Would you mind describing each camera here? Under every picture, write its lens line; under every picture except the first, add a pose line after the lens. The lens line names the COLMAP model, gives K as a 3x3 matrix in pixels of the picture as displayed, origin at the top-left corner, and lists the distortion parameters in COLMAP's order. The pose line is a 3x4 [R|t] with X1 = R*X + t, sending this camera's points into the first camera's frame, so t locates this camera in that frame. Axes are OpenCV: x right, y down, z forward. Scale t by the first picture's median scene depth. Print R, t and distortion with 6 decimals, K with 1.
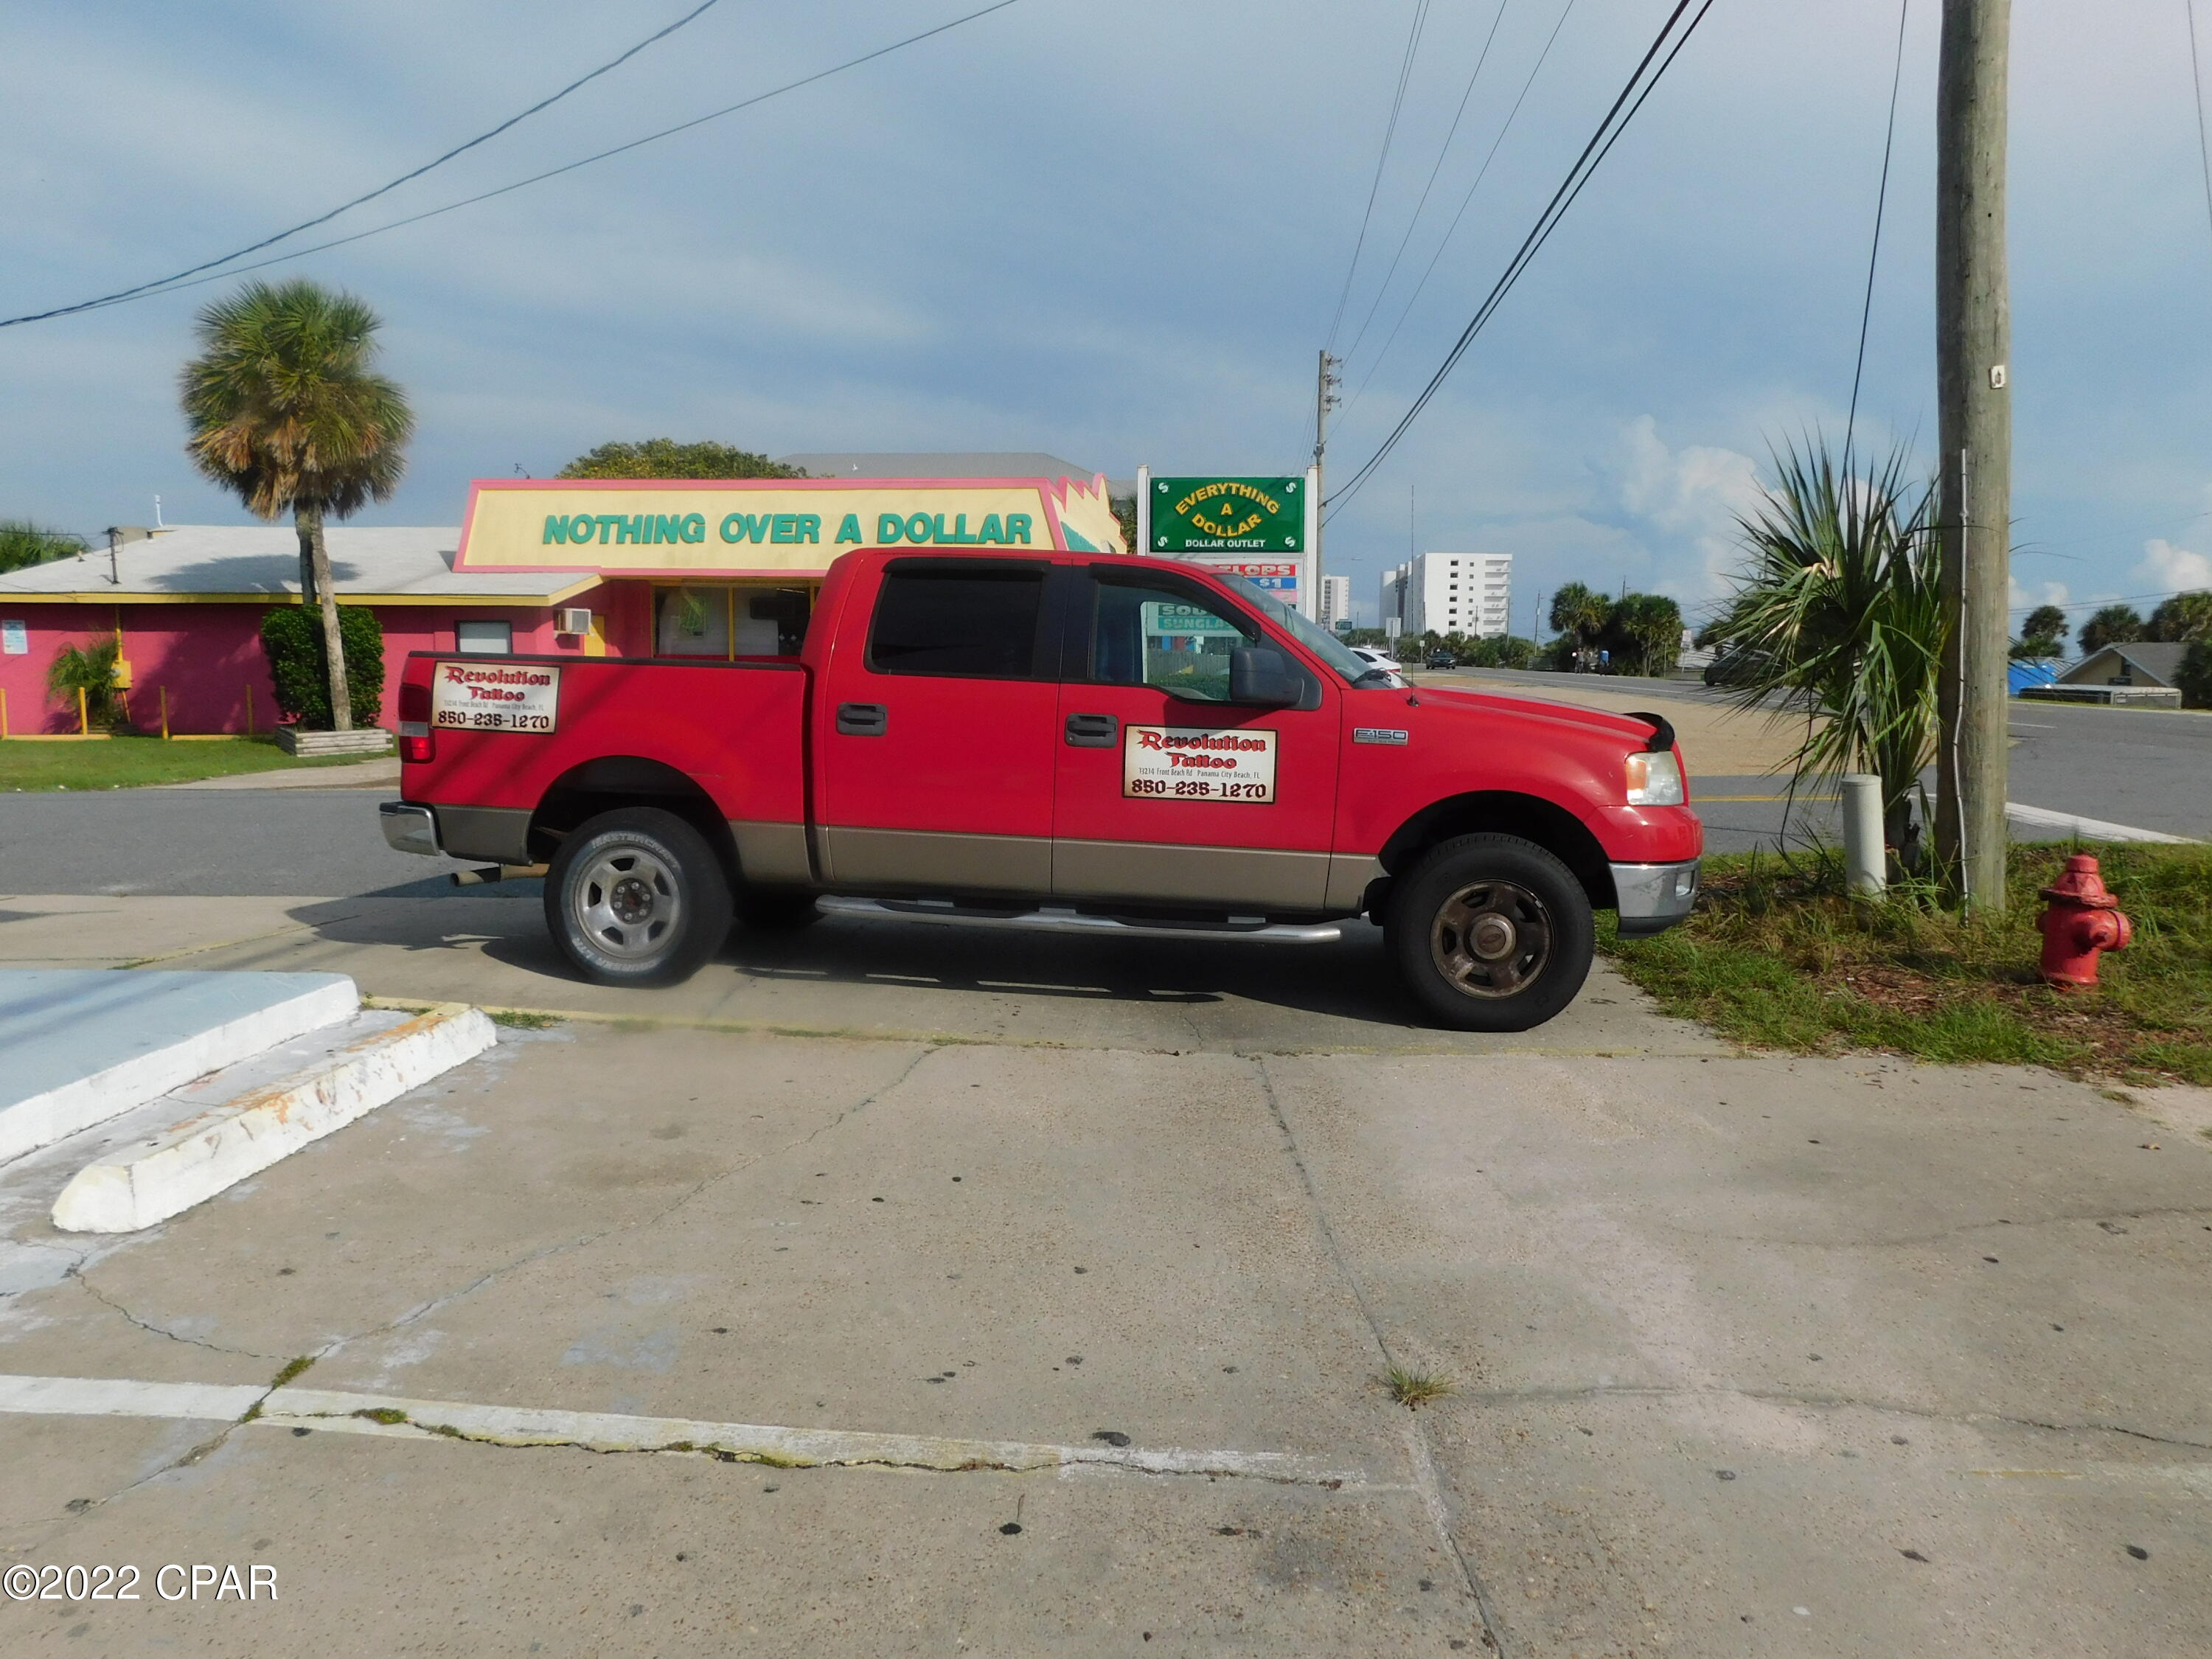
lens RADIAL K [[1483.4, 0, 1140.1], [0, 1483.4, 803.8], [0, 0, 1]] dist [-0.068076, 0.057657]
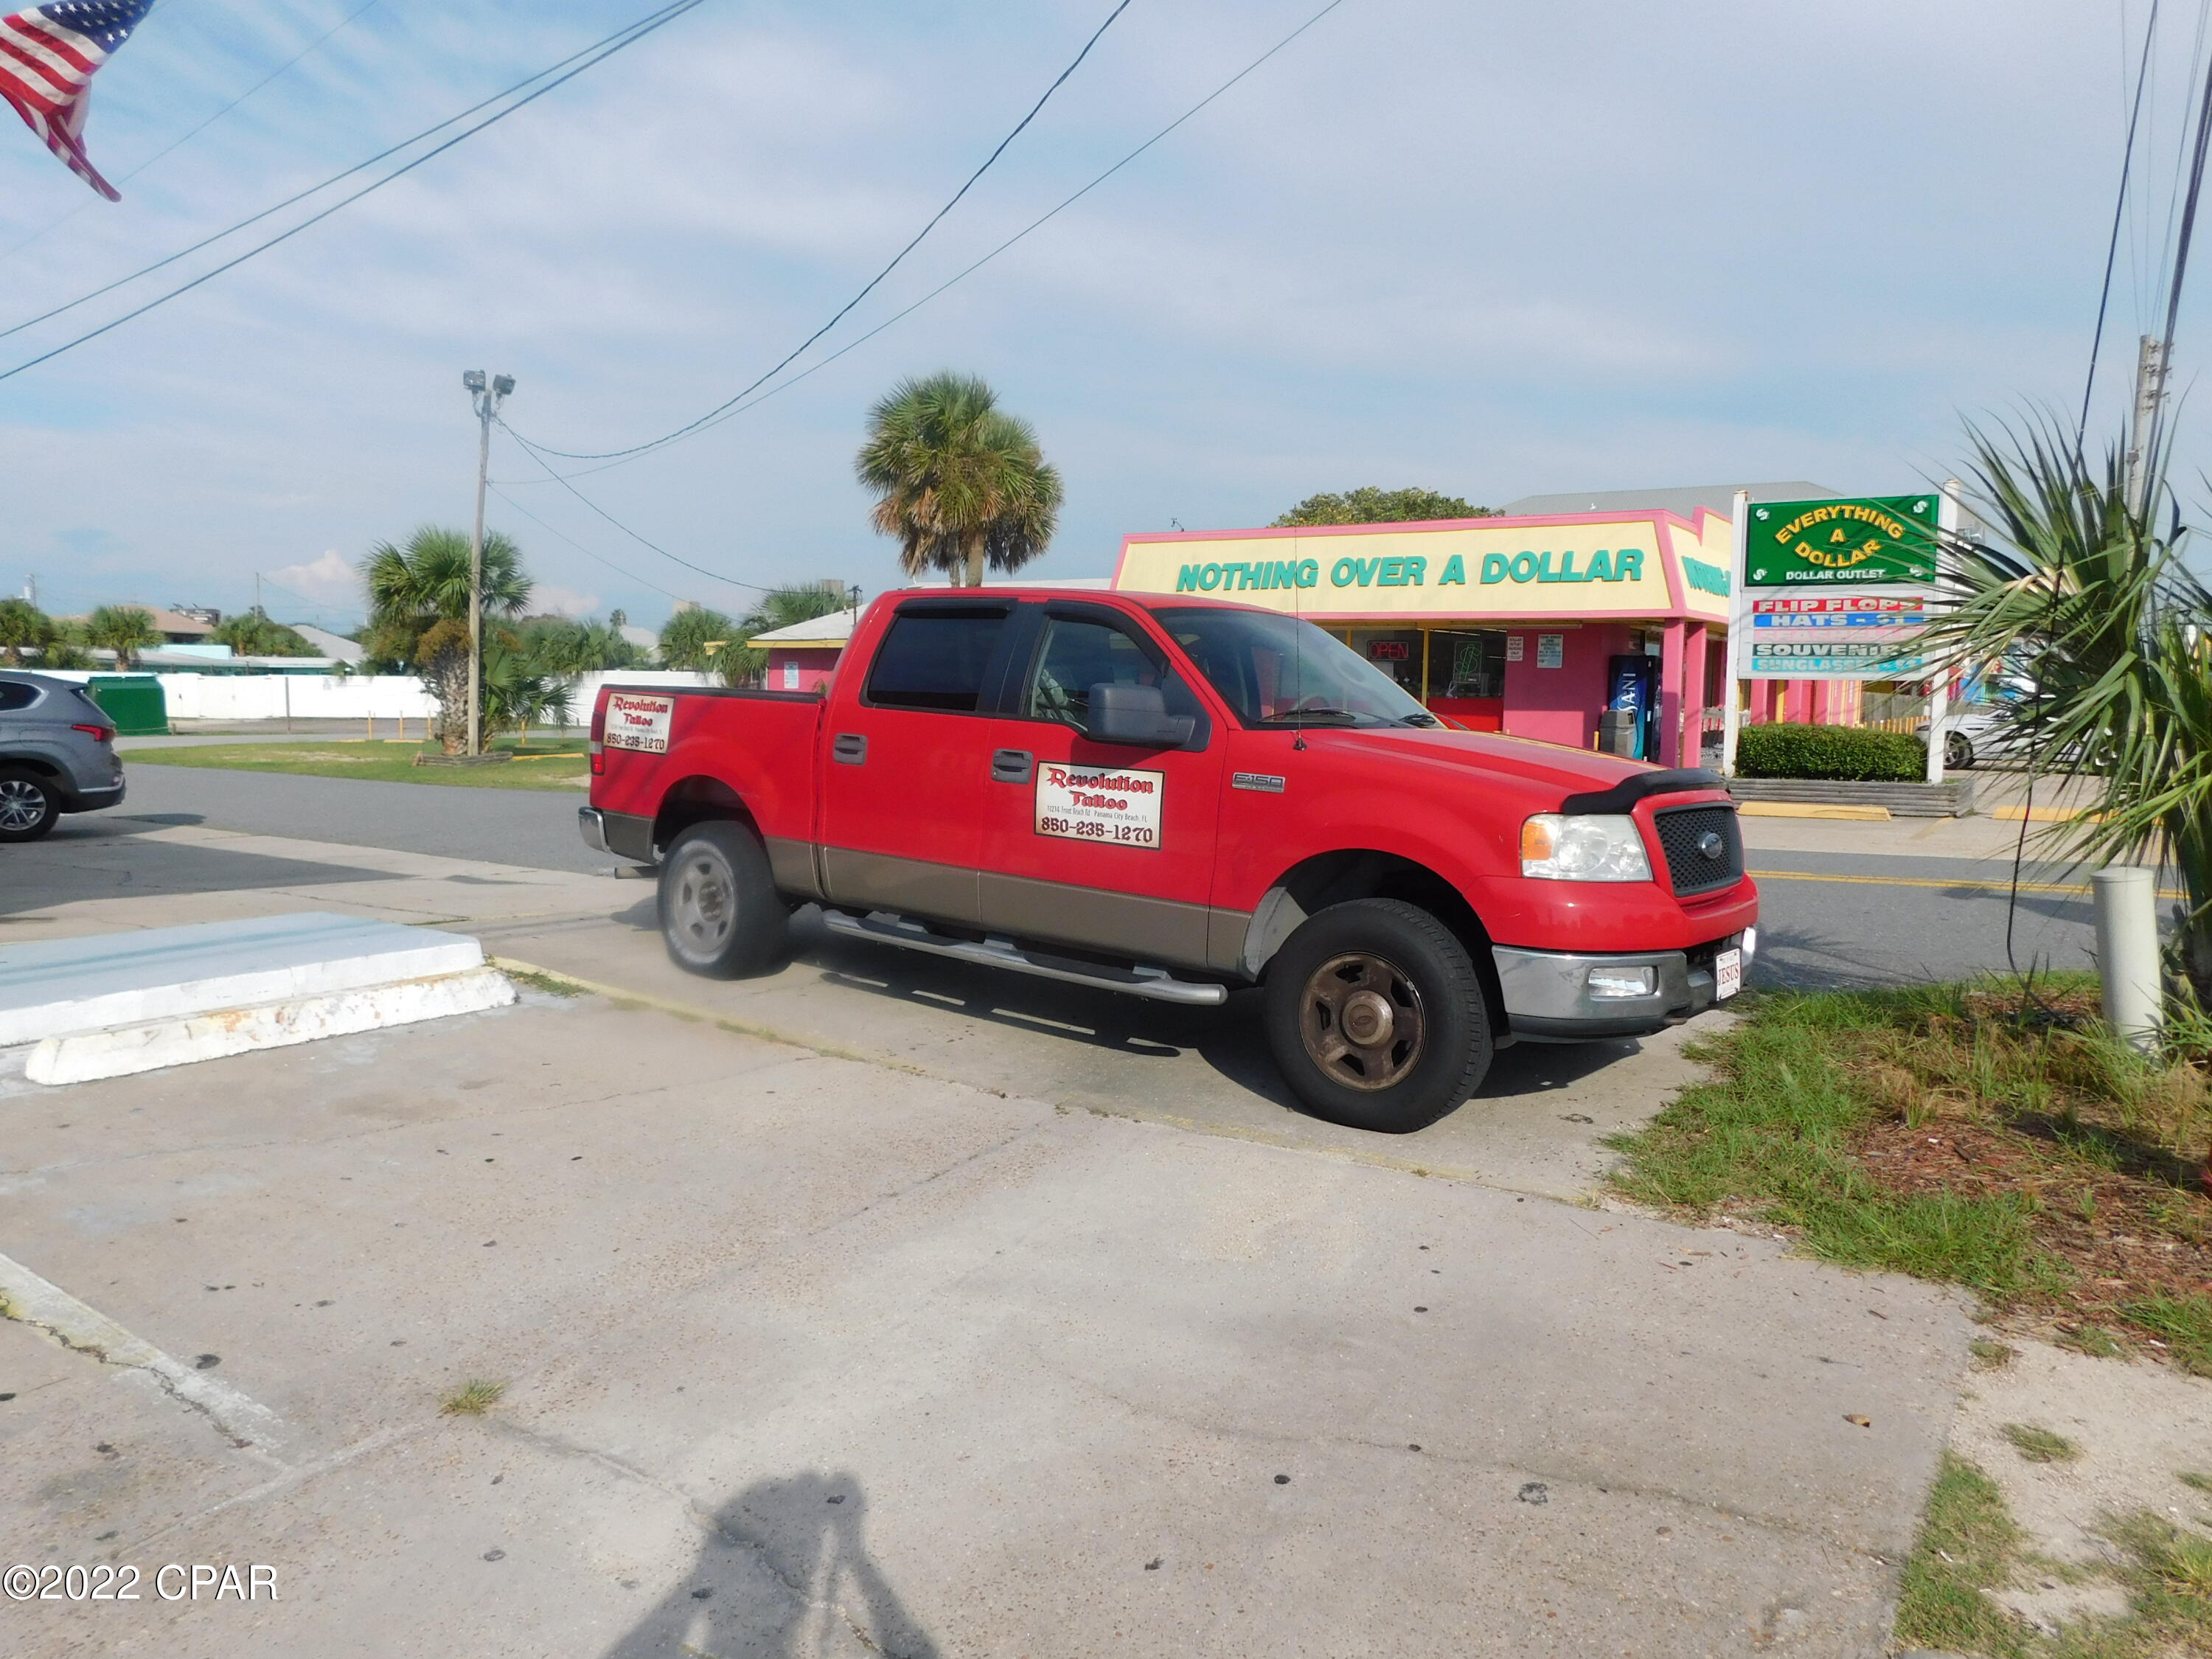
lens RADIAL K [[1483.4, 0, 1096.6], [0, 1483.4, 820.5], [0, 0, 1]] dist [-0.068076, 0.057657]
pose [[0.858243, 0.051571, -0.510646, 0.510037], [-0.060771, 0.998151, -0.001333, -0.014278], [0.509633, 0.032176, 0.859790, 0.161969]]
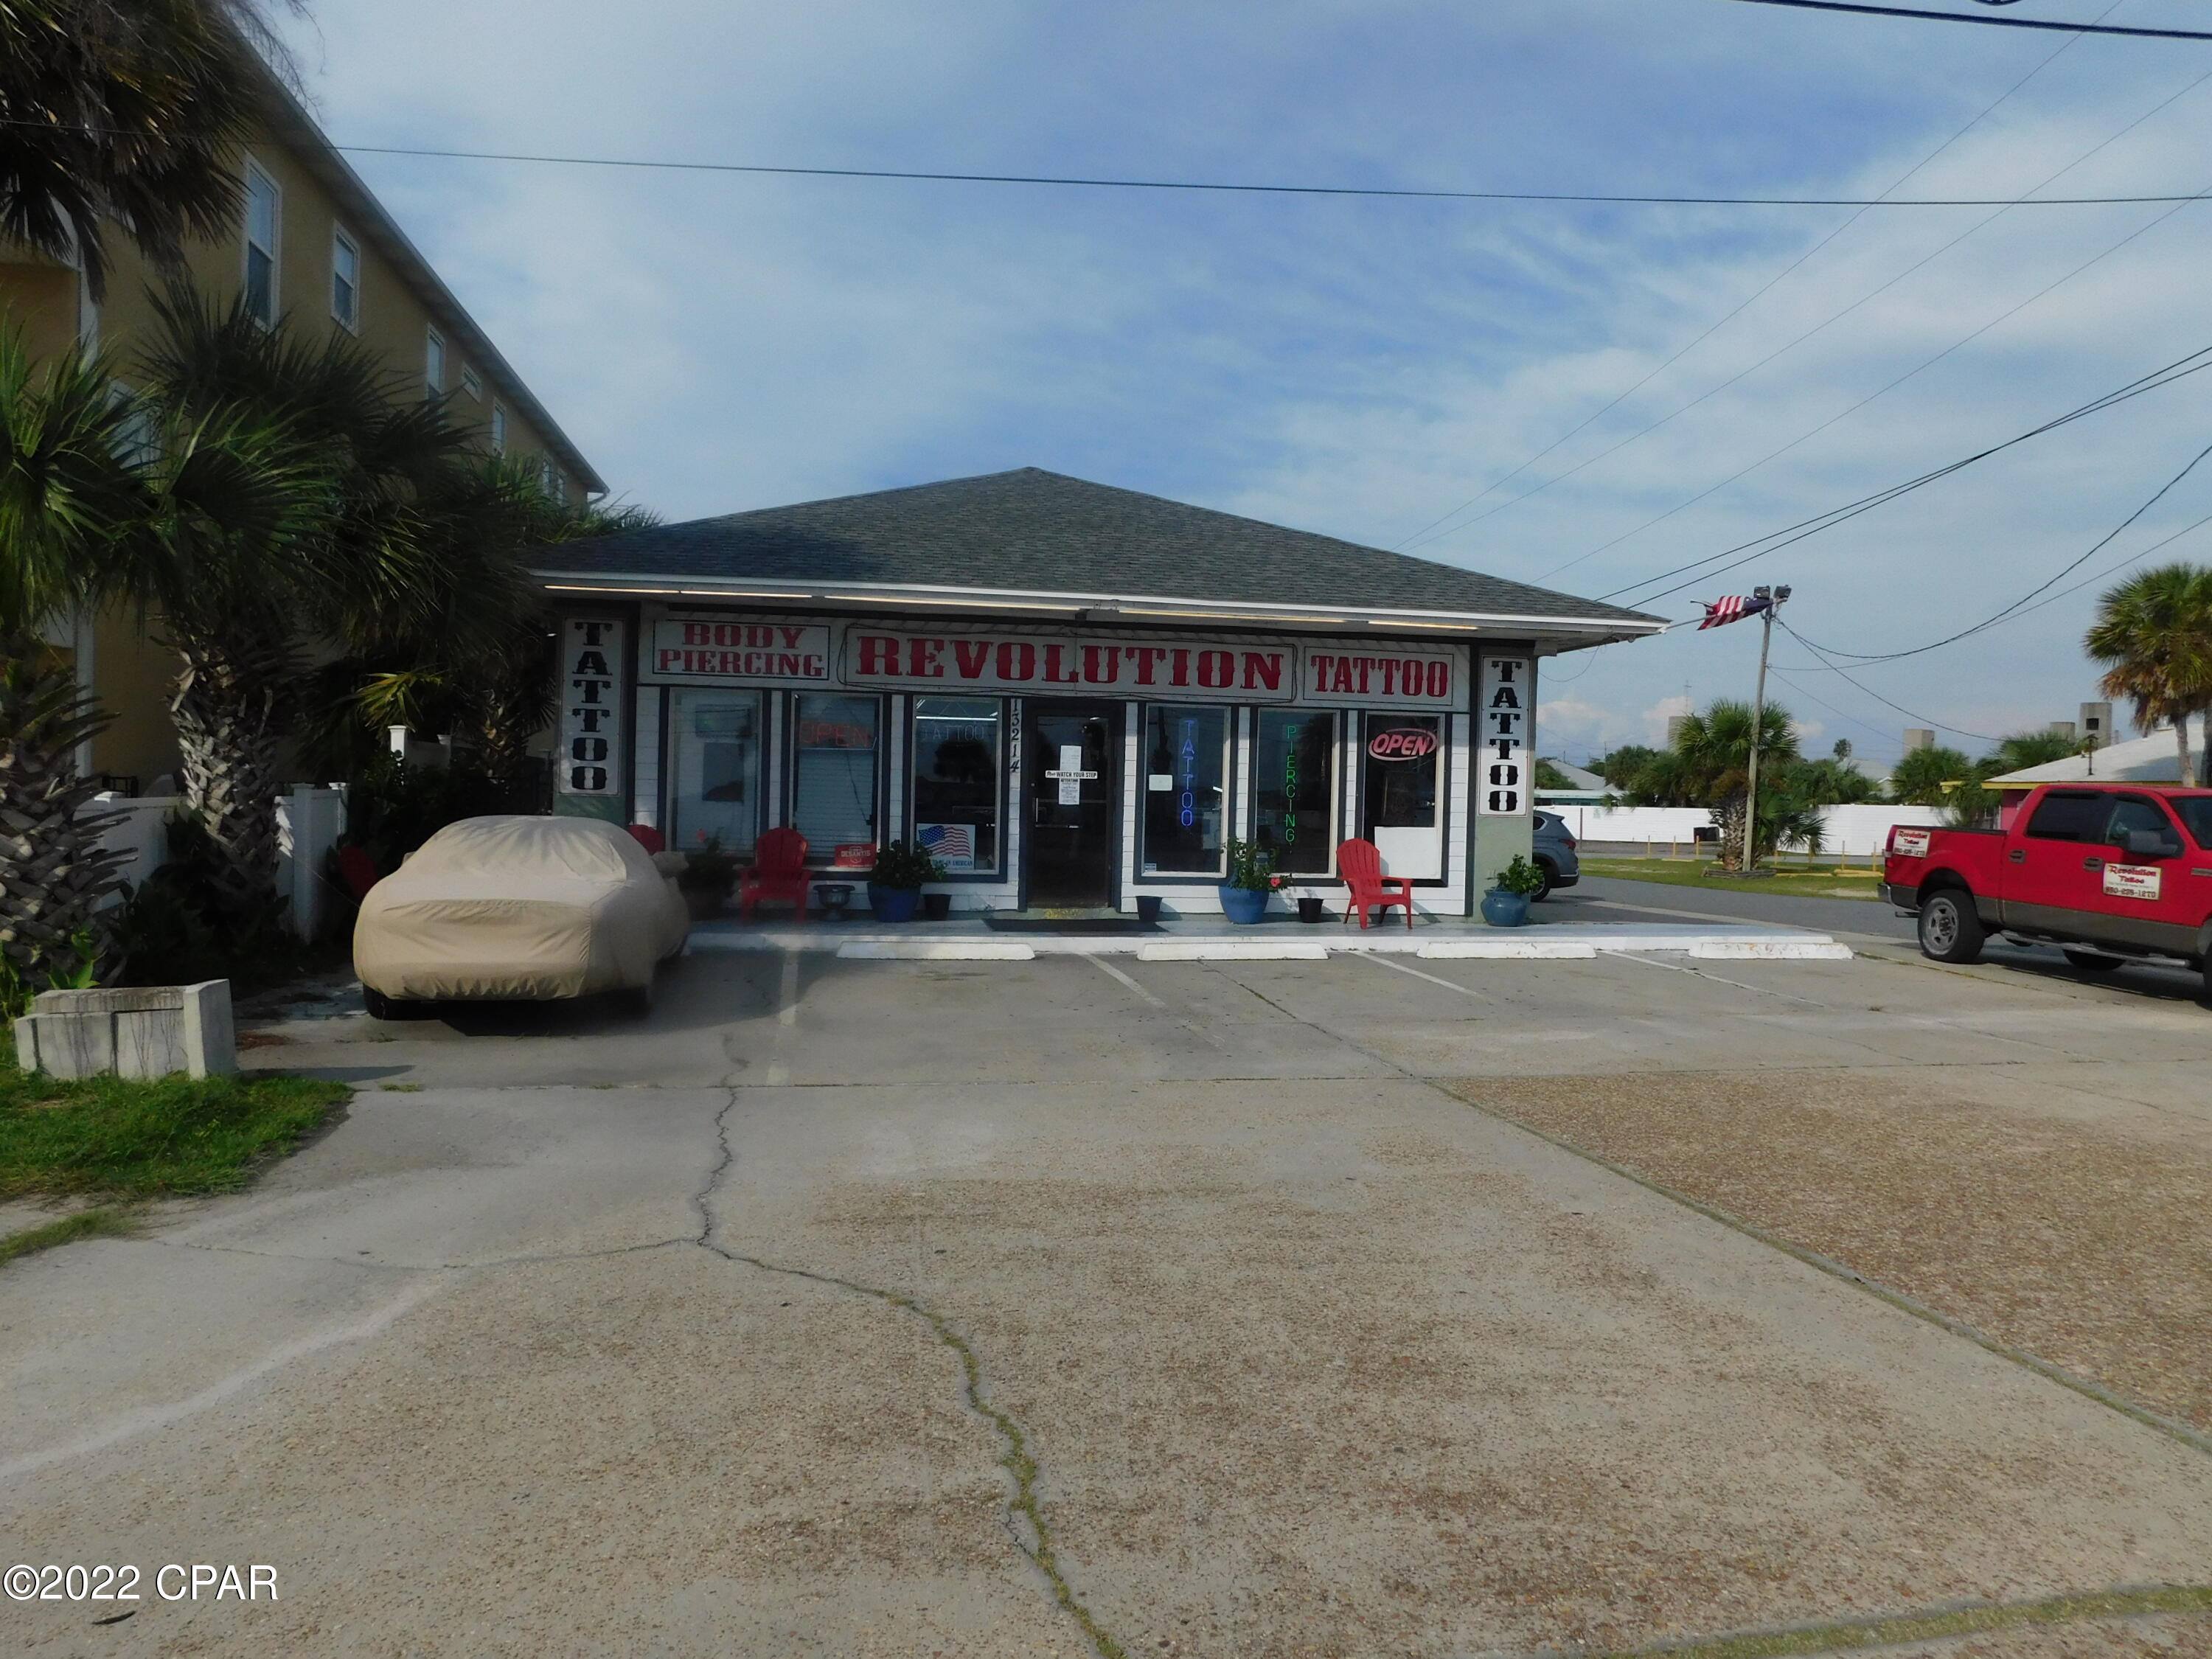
lens RADIAL K [[1483.4, 0, 1109.0], [0, 1483.4, 834.2], [0, 0, 1]] dist [-0.068076, 0.057657]
pose [[0.254962, 0.023884, -0.966656, 1.700161], [-0.117309, 0.993075, -0.006405, 0.094562], [0.959809, 0.115030, 0.255998, -1.018112]]
